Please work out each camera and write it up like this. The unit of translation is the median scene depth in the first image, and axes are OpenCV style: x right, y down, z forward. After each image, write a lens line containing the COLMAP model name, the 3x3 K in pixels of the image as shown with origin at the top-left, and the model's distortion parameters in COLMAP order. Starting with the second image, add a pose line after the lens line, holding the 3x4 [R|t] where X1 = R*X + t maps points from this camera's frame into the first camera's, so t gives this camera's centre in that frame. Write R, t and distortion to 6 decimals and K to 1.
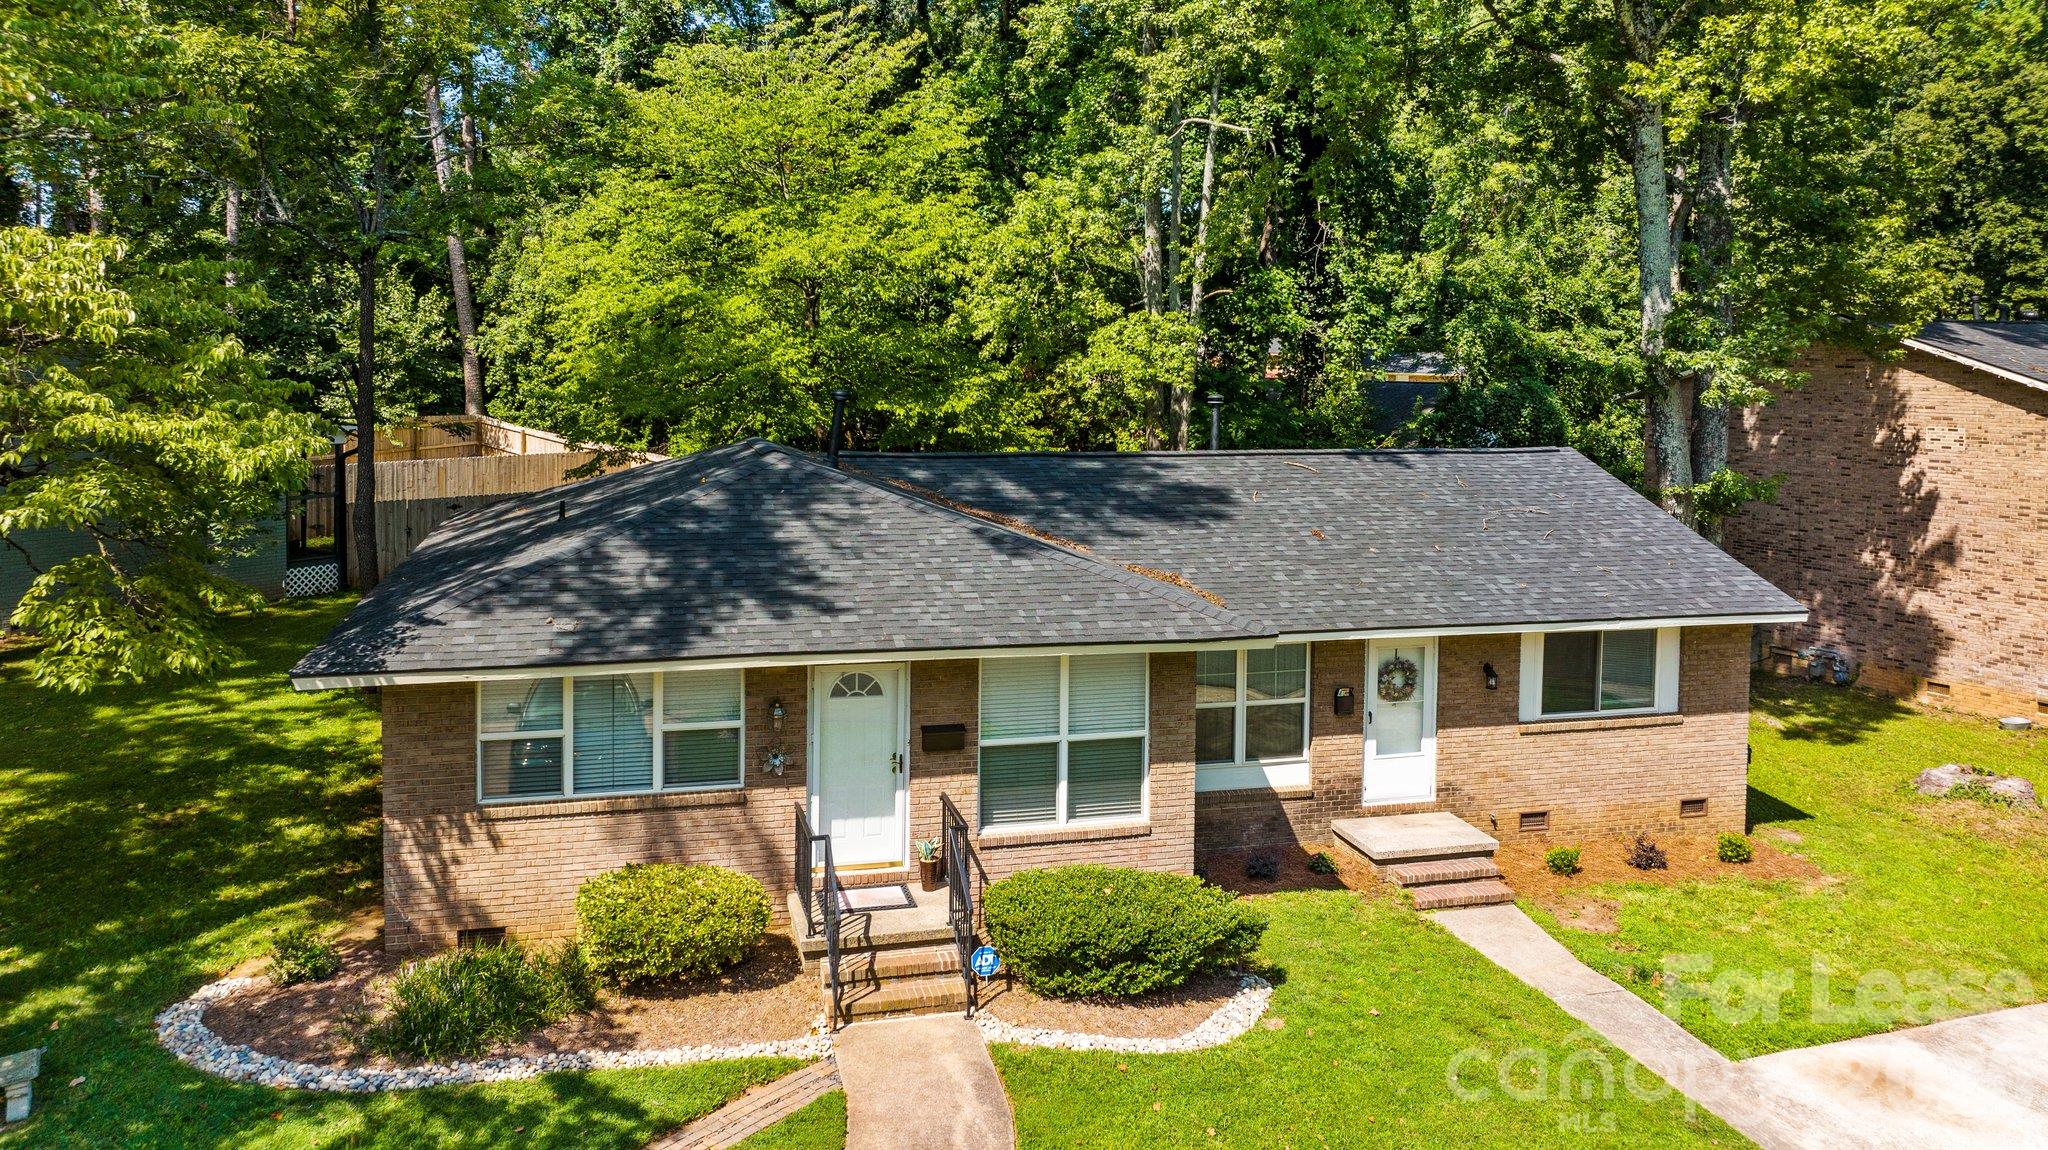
lens RADIAL K [[1488.7, 0, 1028.2], [0, 1488.7, 426.6], [0, 0, 1]] dist [-0.038594, 0.046446]
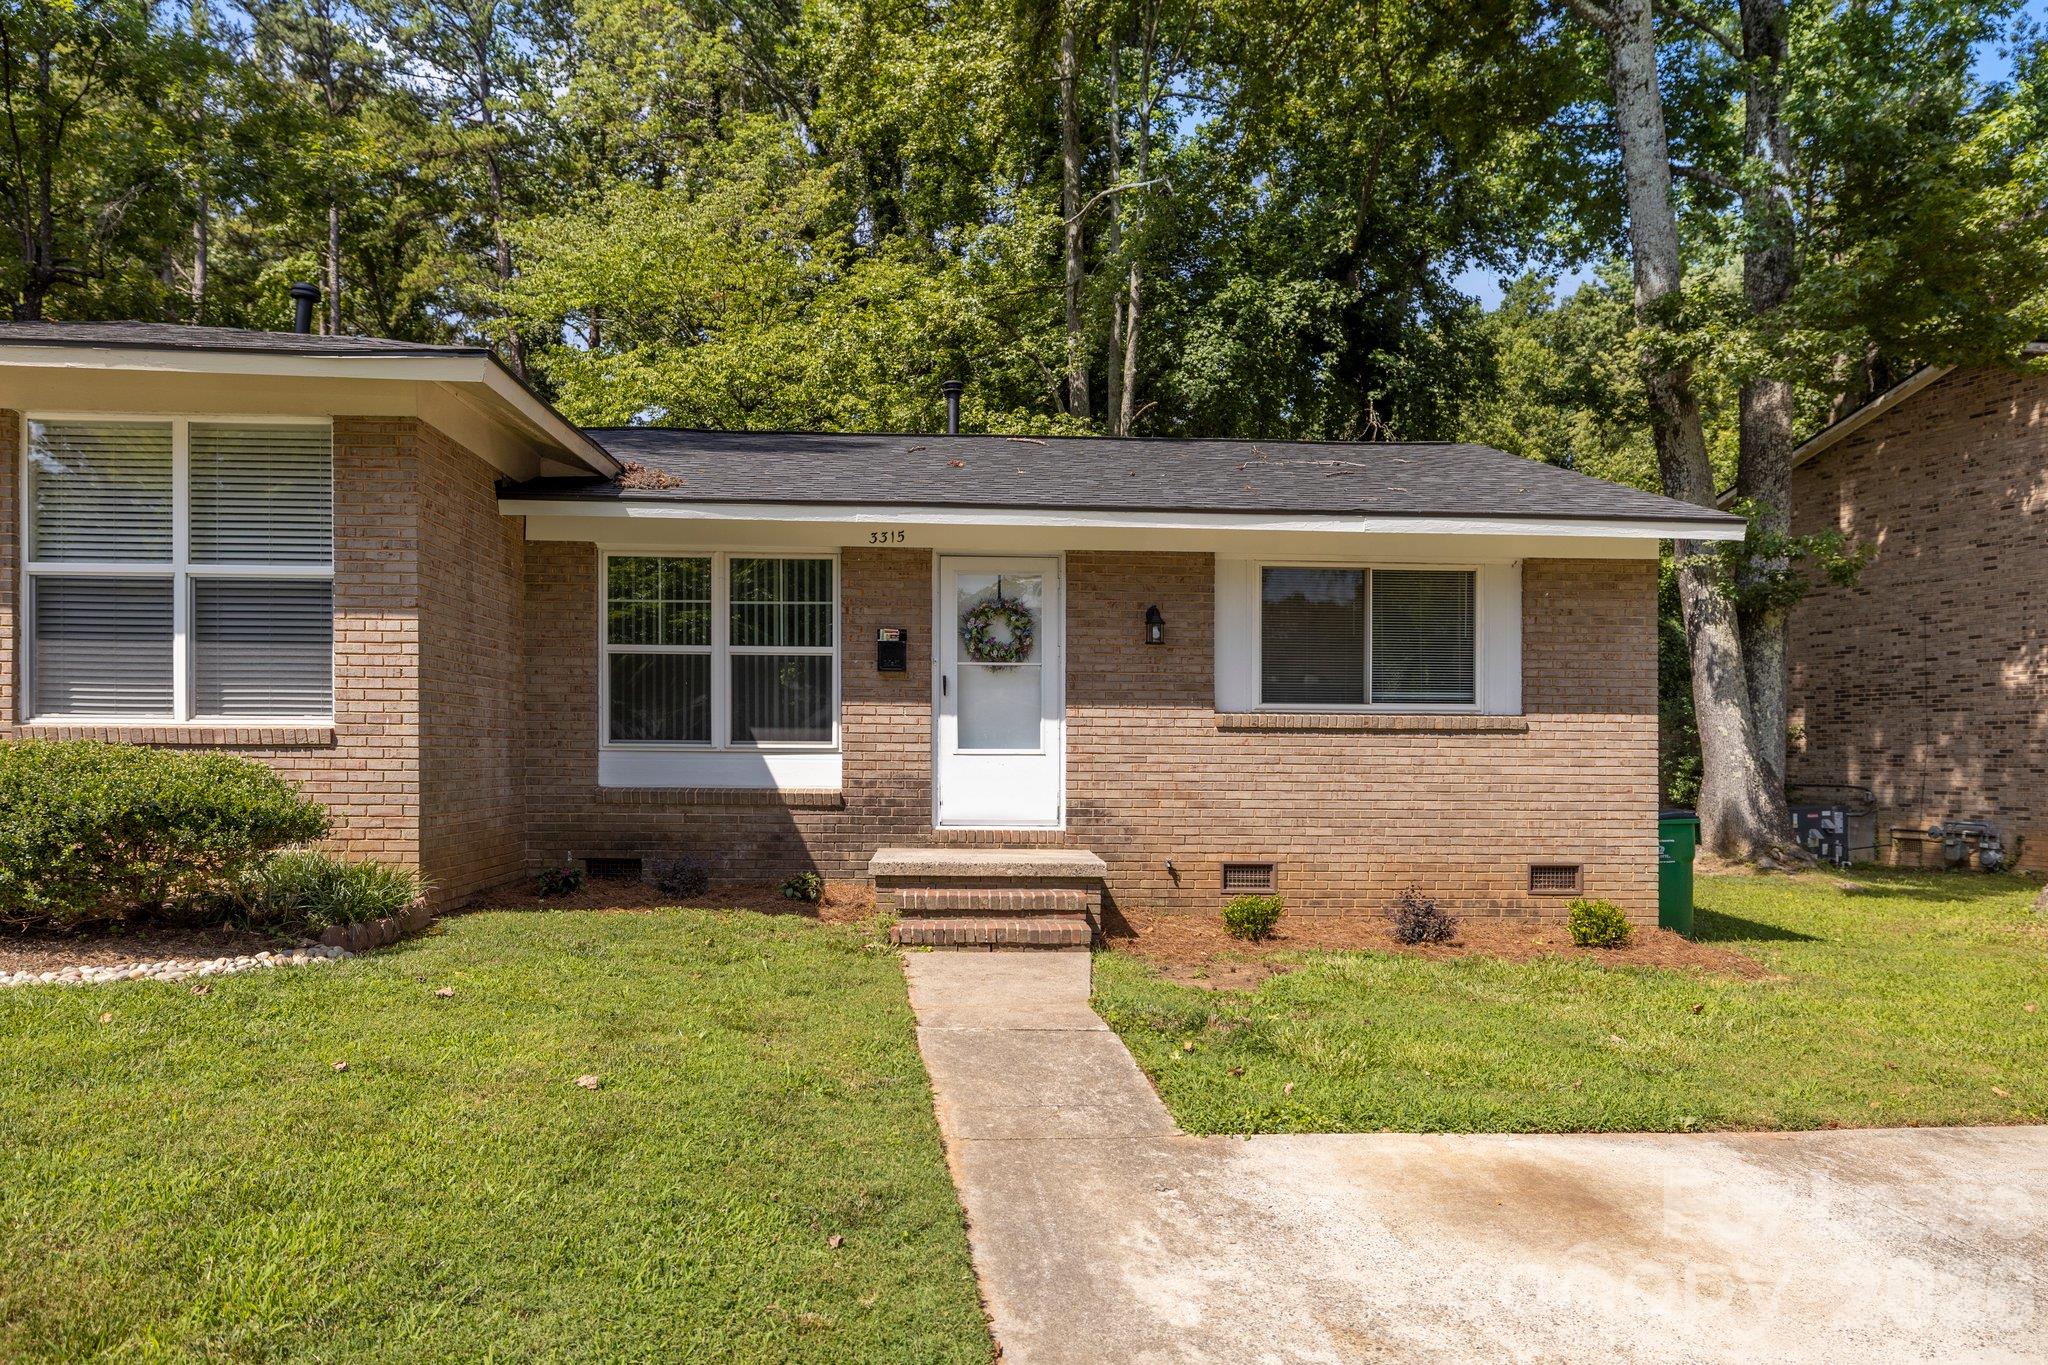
lens RADIAL K [[1342.9, 0, 1015.3], [0, 1342.9, 761.6], [0, 0, 1]] dist [-0.001596, 0.000937]
pose [[0.978085, -0.004514, -0.208156, 0.370433], [-0.006041, 0.998729, -0.050041, 0.252254], [0.208117, 0.050202, 0.976815, 0.454295]]
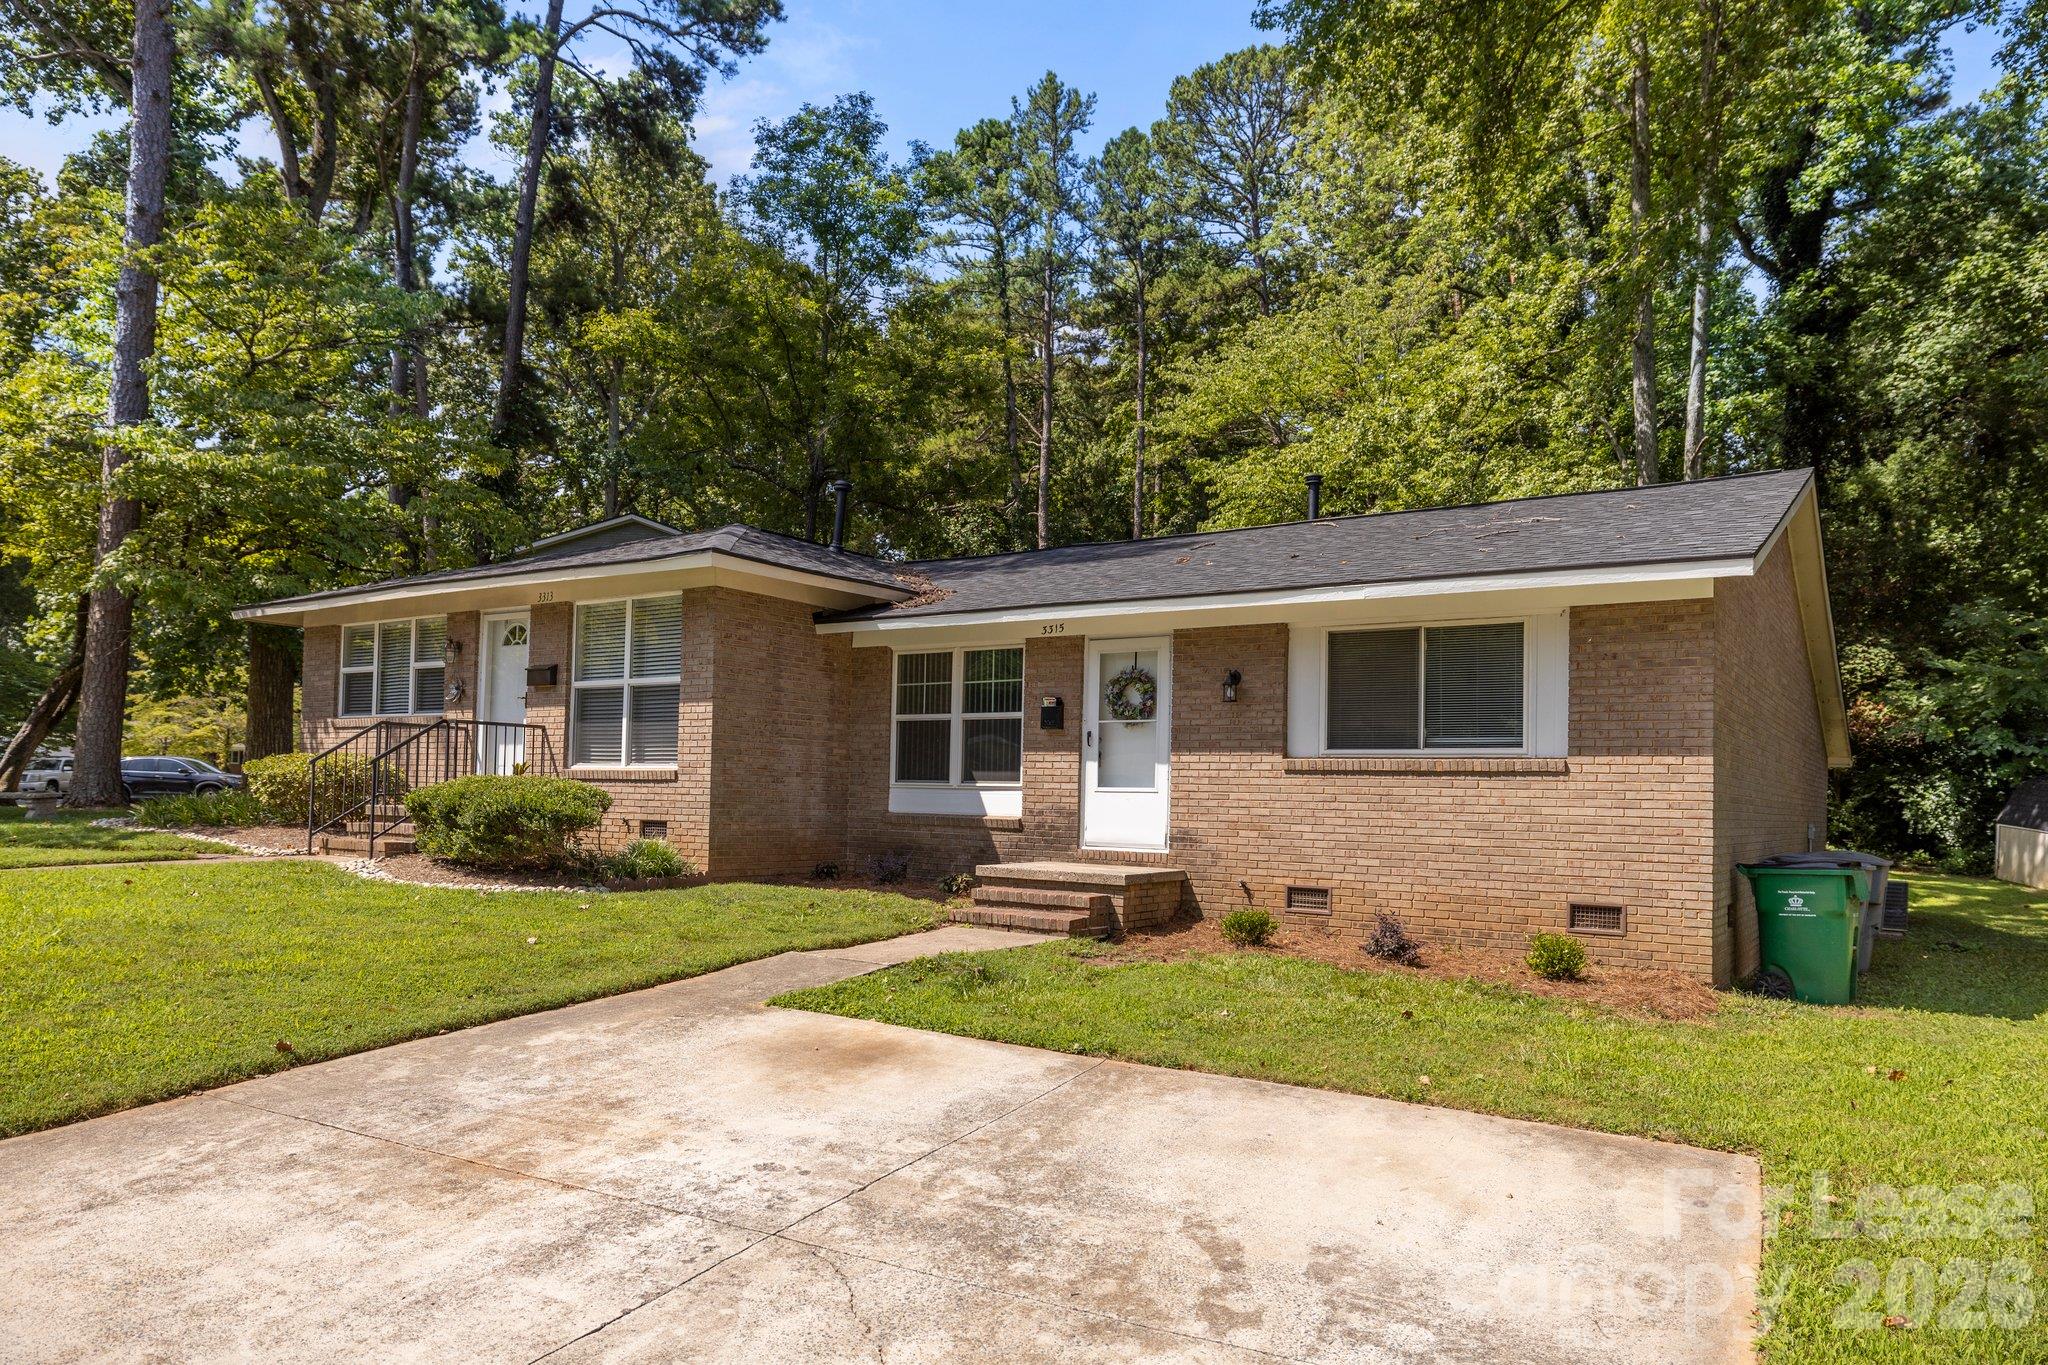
lens RADIAL K [[1340.4, 0, 1033.5], [0, 1340.4, 752.6], [0, 0, 1]] dist [-0.001777, 0.003410]
pose [[0.653419, -0.025559, -0.756565, 0.751235], [-0.054331, 0.995269, -0.080546, 0.260475], [0.755044, 0.093735, 0.648939, 0.496741]]
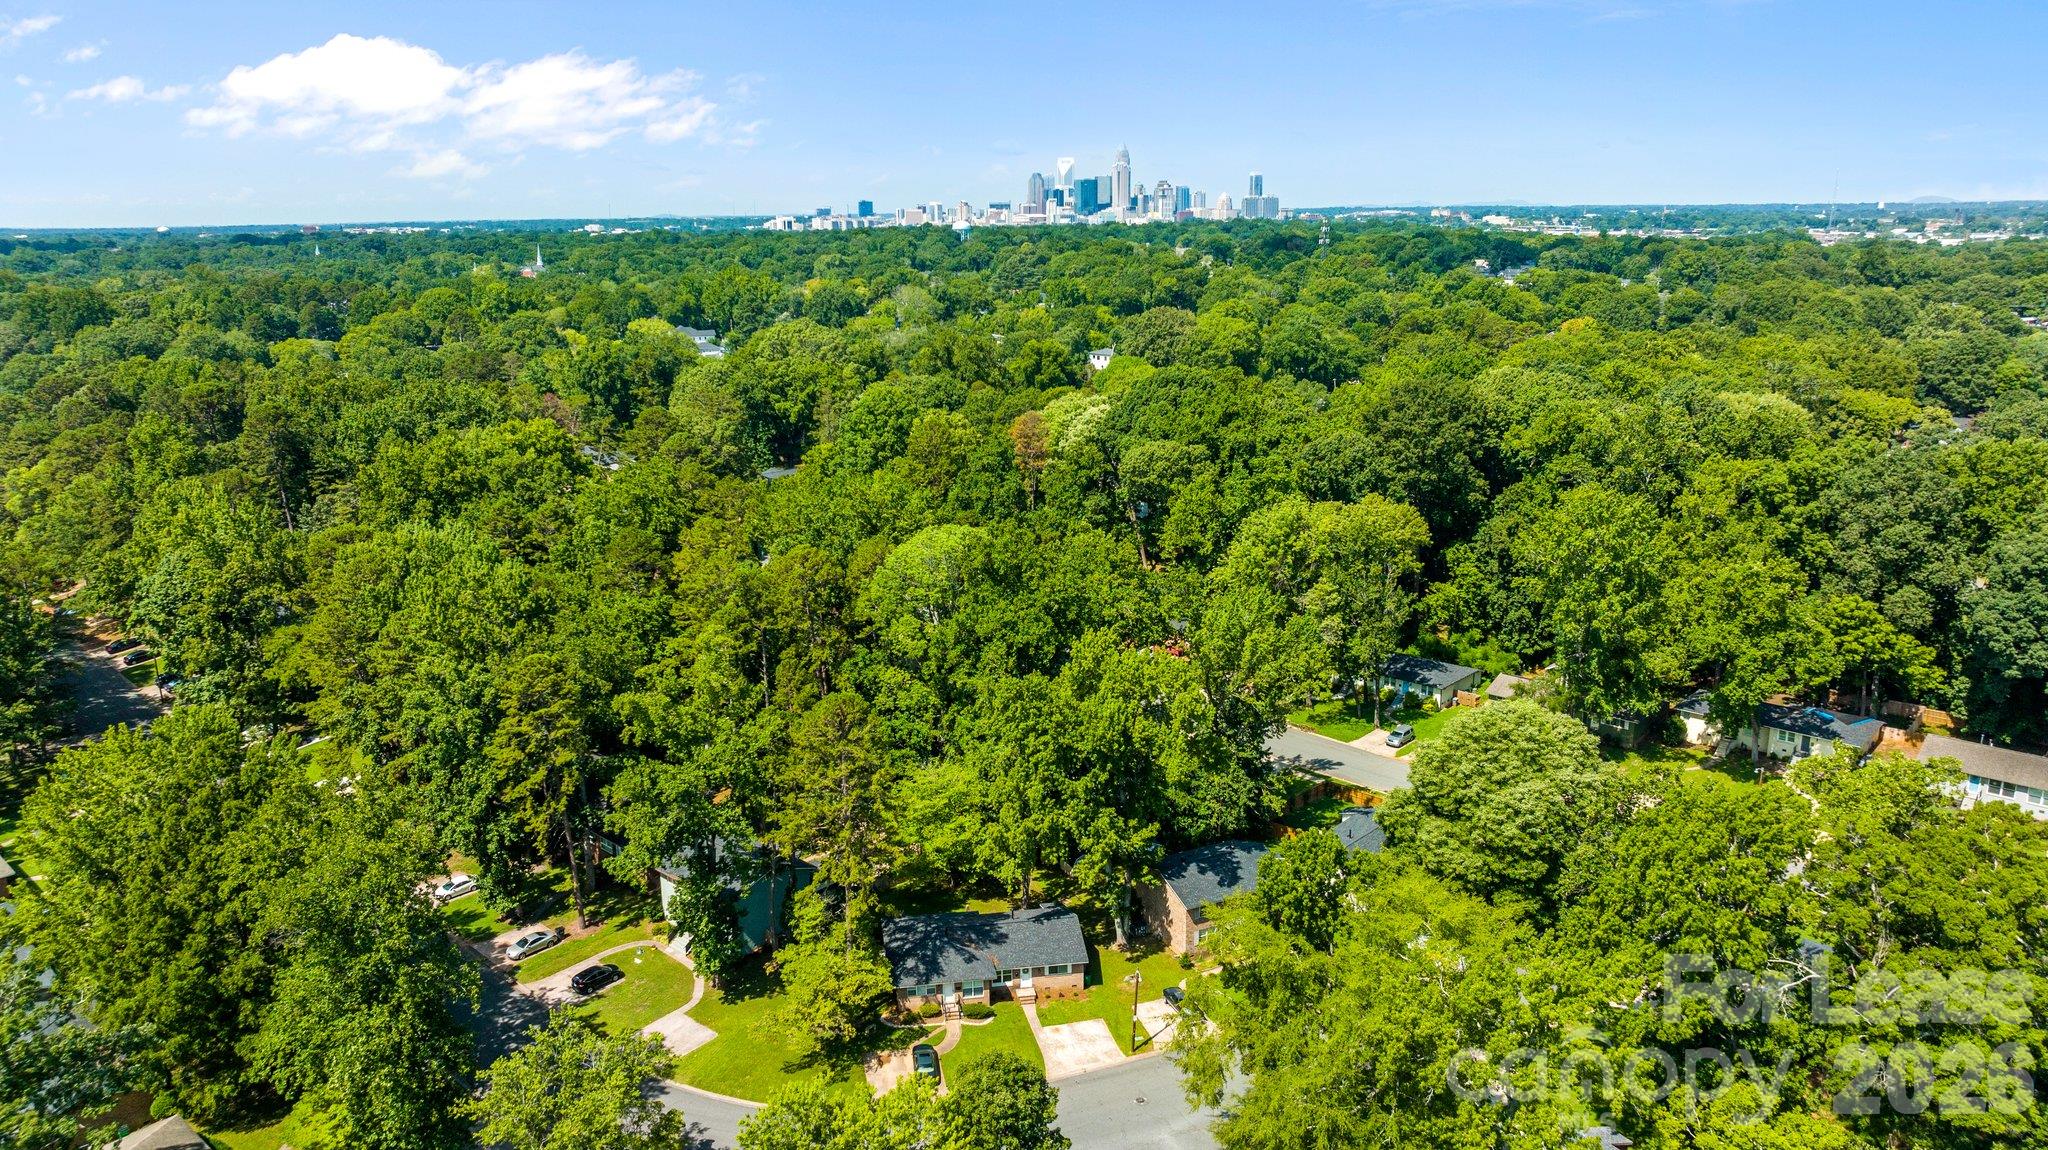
lens RADIAL K [[1431.8, 0, 1024.0], [0, 1431.8, 575.0], [0, 0, 1]] dist [-0.027533, 0.004523]
pose [[0.994434, 0.003280, -0.105309, 0.948158], [0.016955, 0.981507, 0.190675, -2.967657], [0.103987, -0.191399, 0.975988, -5.263739]]
